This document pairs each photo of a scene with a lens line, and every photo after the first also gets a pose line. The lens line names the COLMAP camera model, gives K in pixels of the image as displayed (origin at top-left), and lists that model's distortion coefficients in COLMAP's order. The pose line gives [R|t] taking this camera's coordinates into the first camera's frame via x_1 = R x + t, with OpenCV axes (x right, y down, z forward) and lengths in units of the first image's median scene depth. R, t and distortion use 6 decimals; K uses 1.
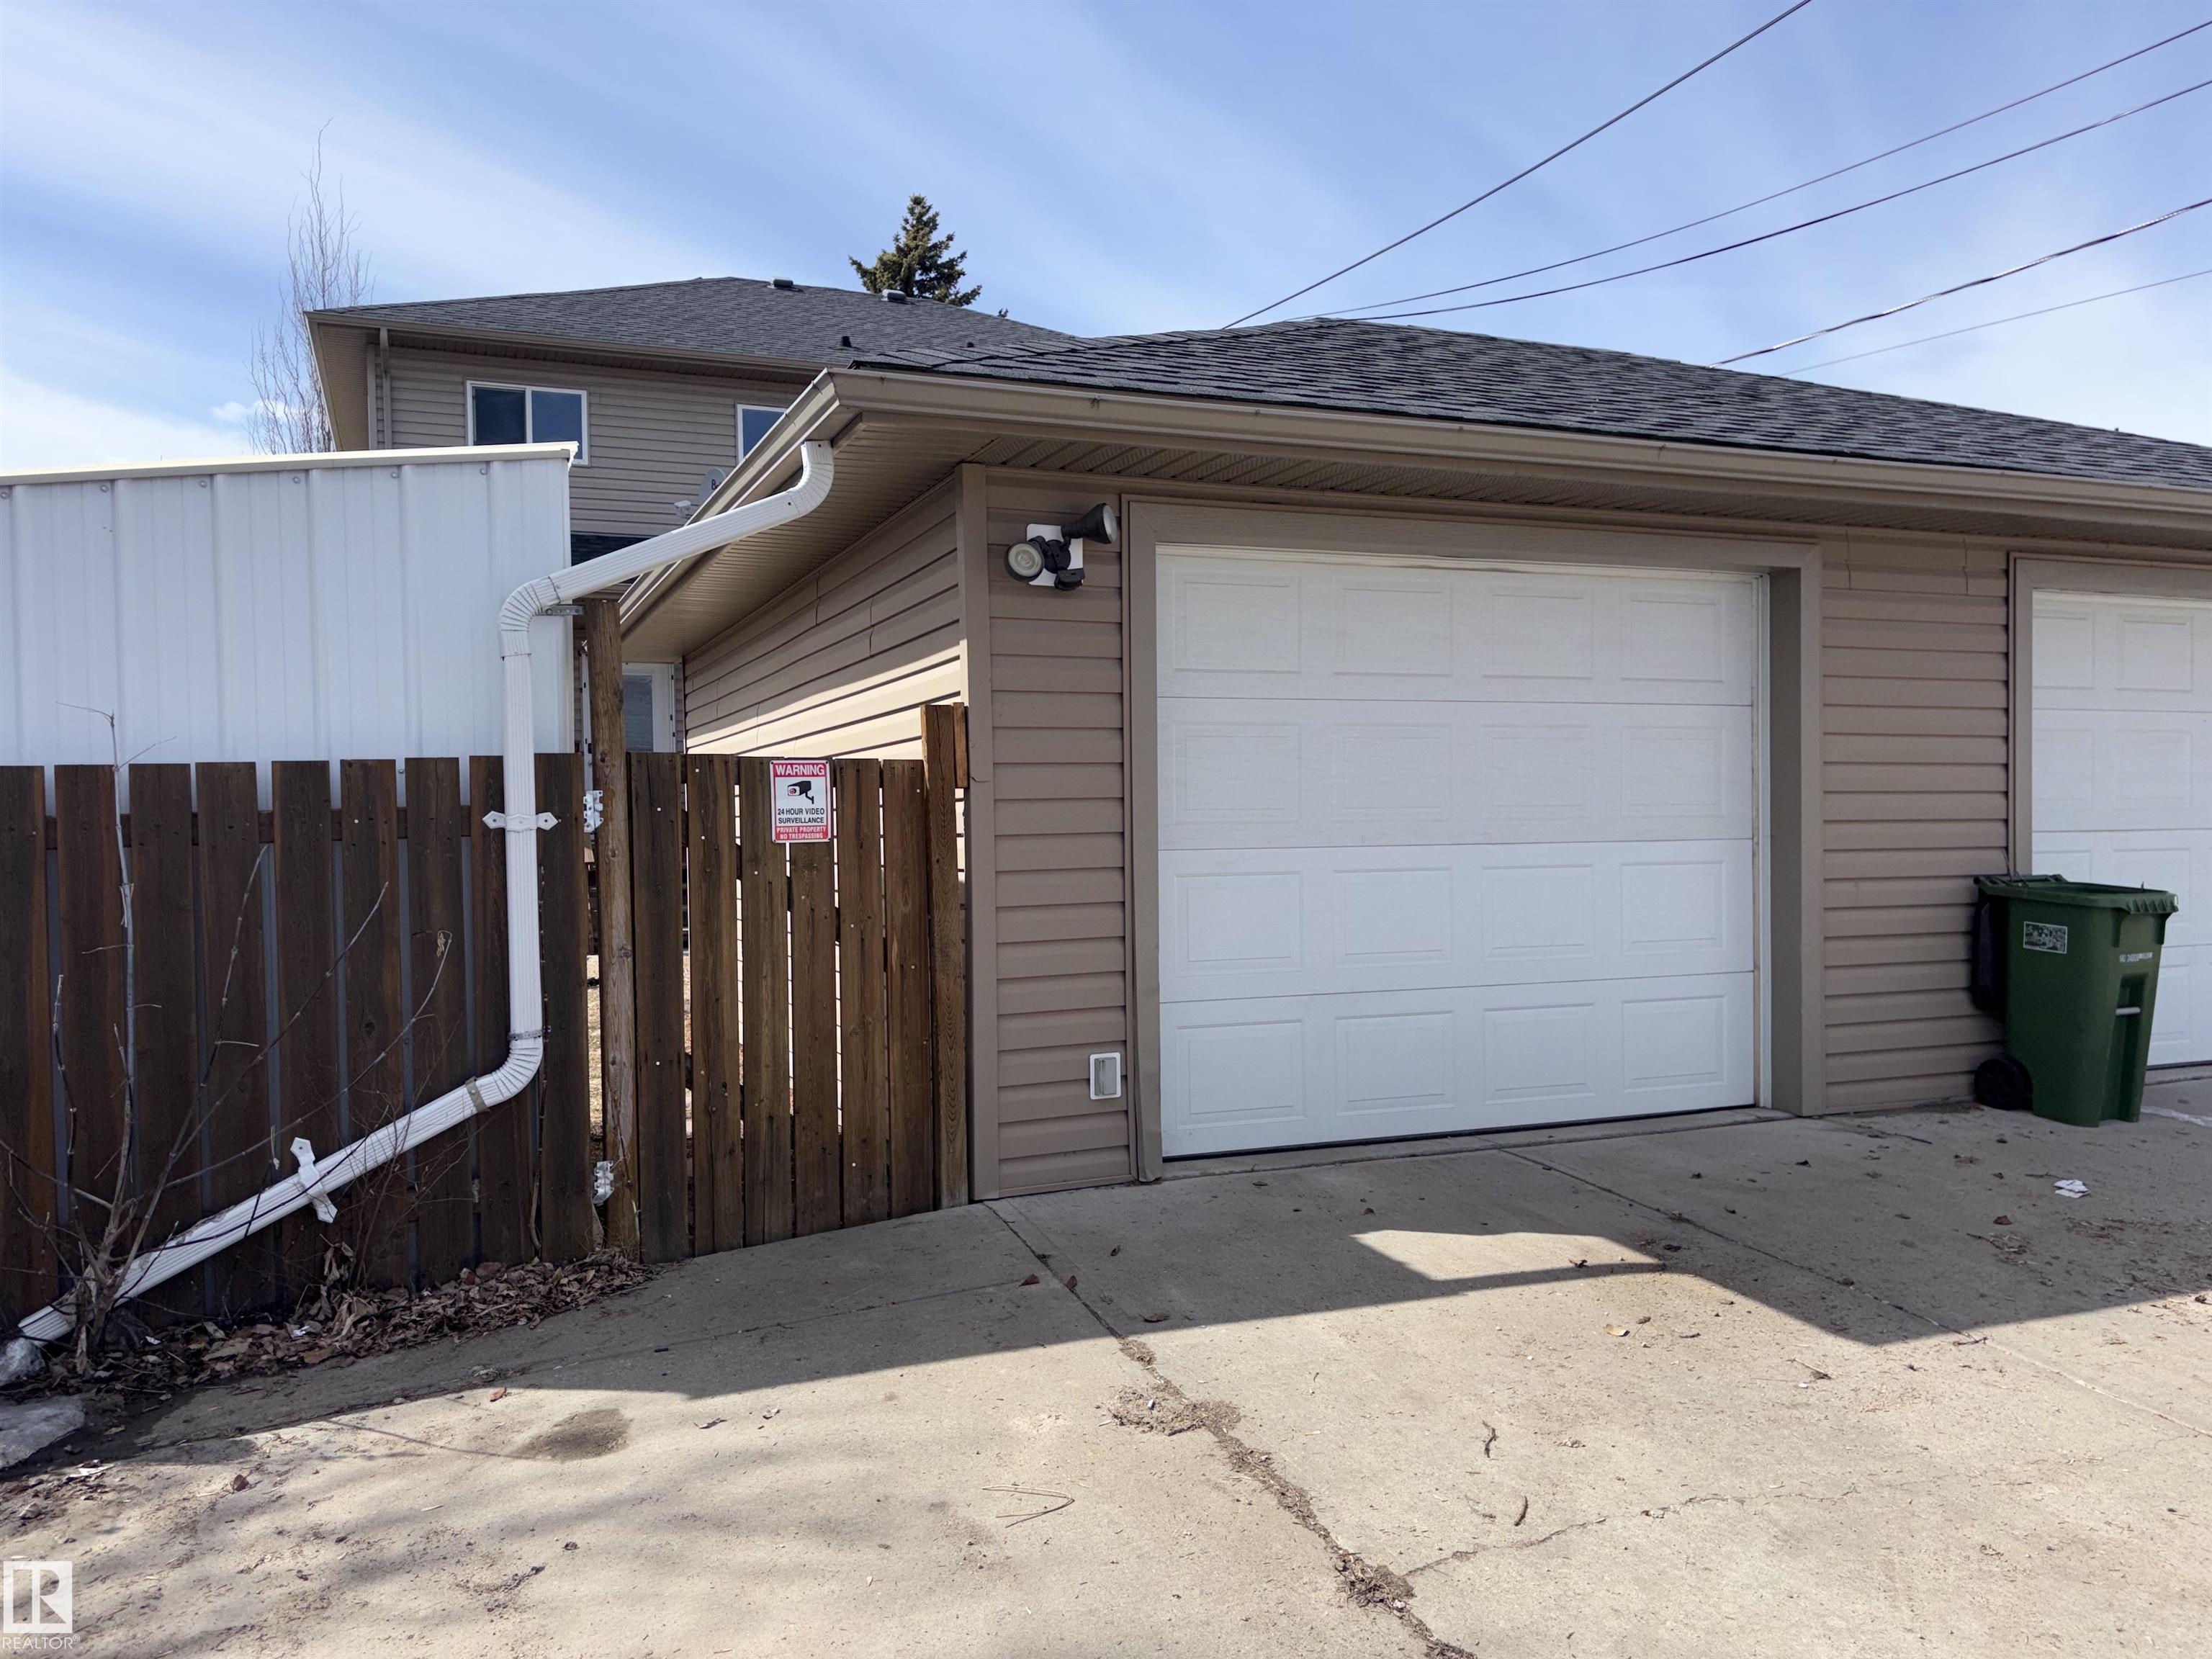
lens RADIAL K [[1677.6, 0, 1097.7], [0, 1677.6, 884.9], [0, 0, 1]] dist [0.048243, -0.022162]
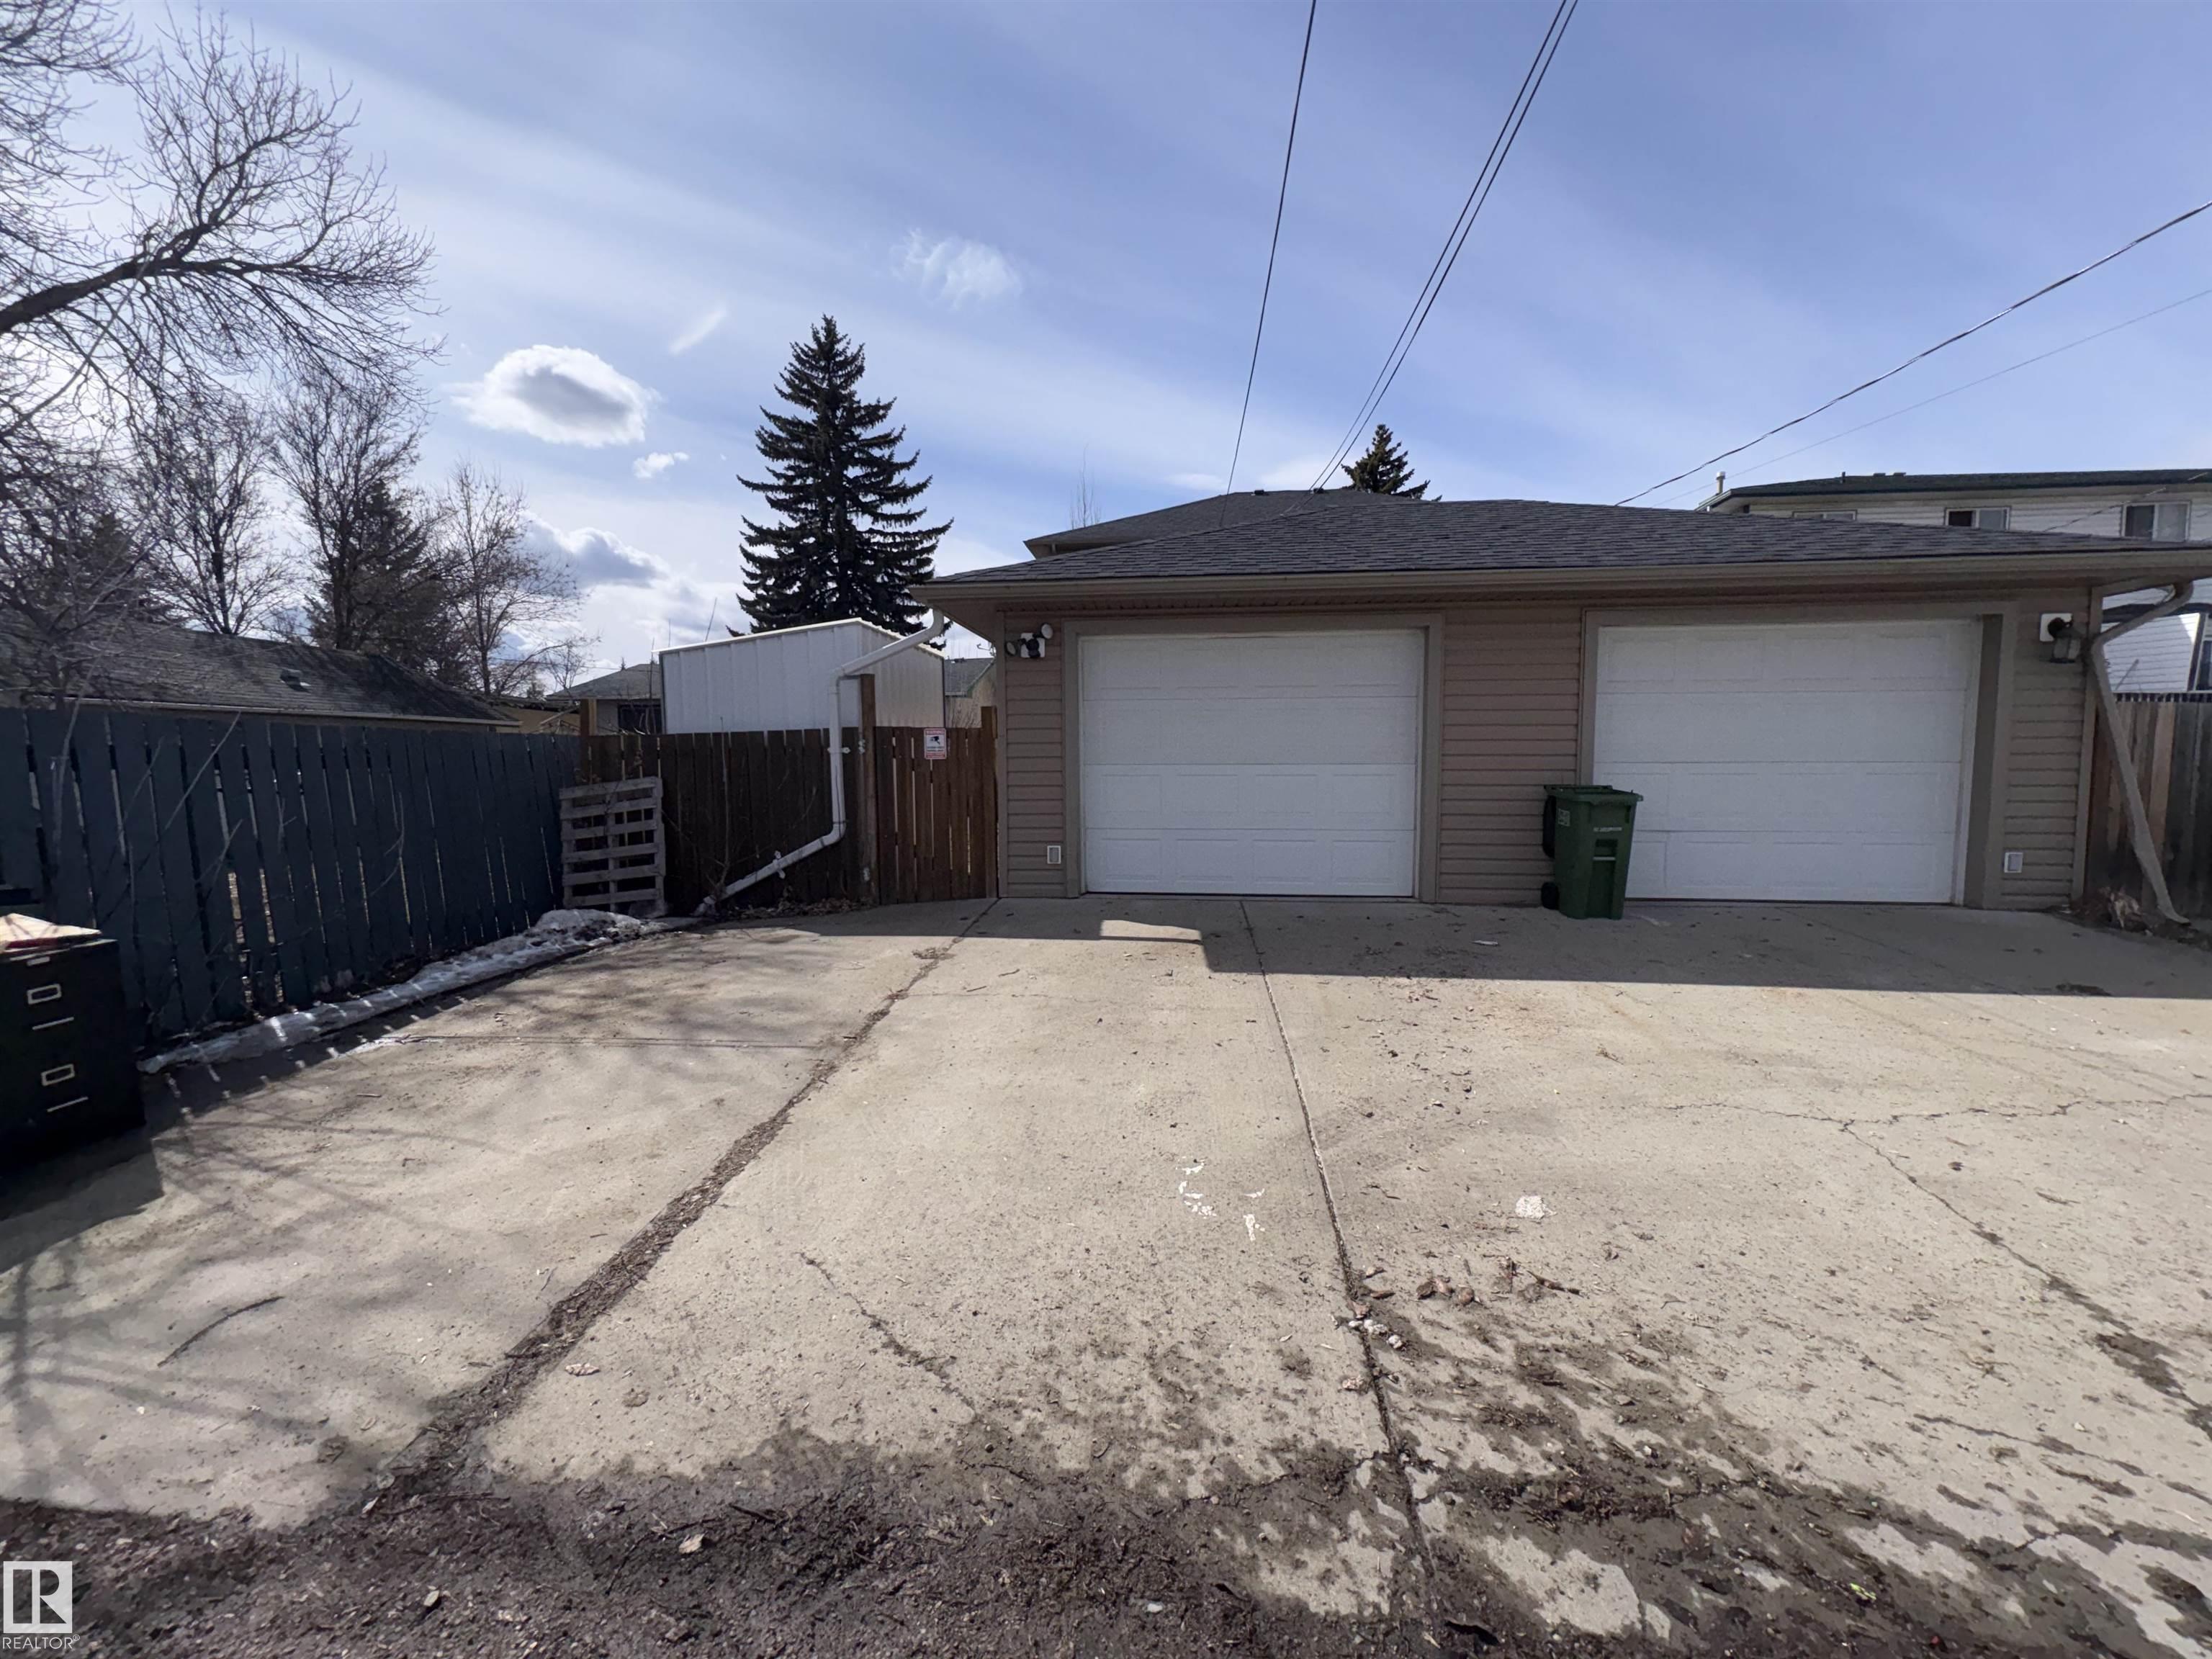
lens RADIAL K [[884.8, 0, 1096.3], [0, 884.8, 844.3], [0, 0, 1]] dist [-0.000974, 0.001532]
pose [[0.873688, 0.051935, -0.483706, 0.762544], [-0.026455, 0.997886, 0.059357, 0.021320], [0.485766, -0.039063, 0.873216, -0.132158]]
